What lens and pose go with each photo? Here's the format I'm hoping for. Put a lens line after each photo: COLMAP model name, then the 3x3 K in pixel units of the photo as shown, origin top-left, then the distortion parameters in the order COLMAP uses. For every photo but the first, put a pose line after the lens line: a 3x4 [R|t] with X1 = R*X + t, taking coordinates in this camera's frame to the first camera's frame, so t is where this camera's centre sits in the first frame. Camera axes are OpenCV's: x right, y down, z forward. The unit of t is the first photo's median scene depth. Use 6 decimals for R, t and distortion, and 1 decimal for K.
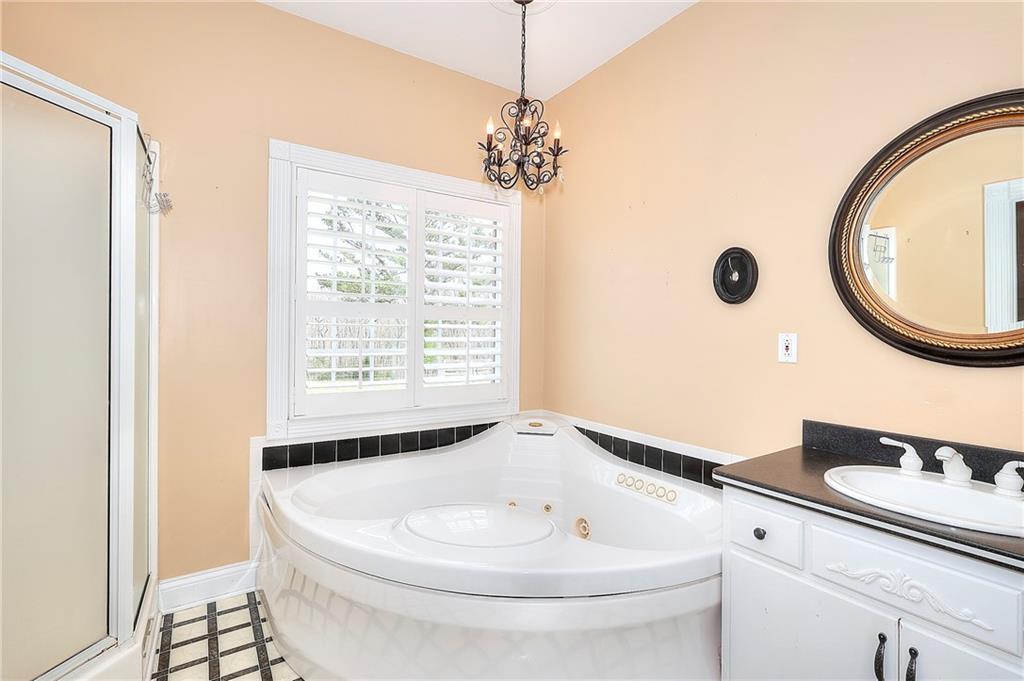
lens RADIAL K [[468.9, 0, 518.8], [0, 468.9, 341.2], [0, 0, 1]] dist [0.004736, 0.000851]
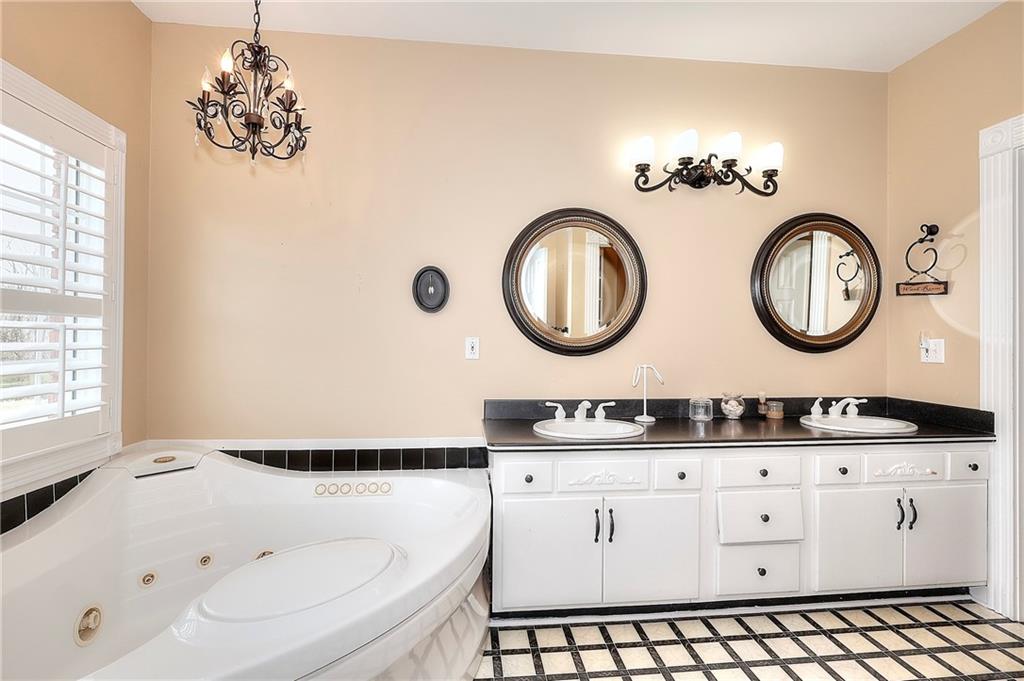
lens RADIAL K [[468.9, 0, 517.7], [0, 468.9, 335.5], [0, 0, 1]] dist [0.004736, 0.000851]
pose [[0.468891, 0.000914, 0.883255, -0.556785], [0.005851, 0.999974, -0.004142, -0.015327], [-0.883236, 0.007110, 0.468874, 0.259672]]
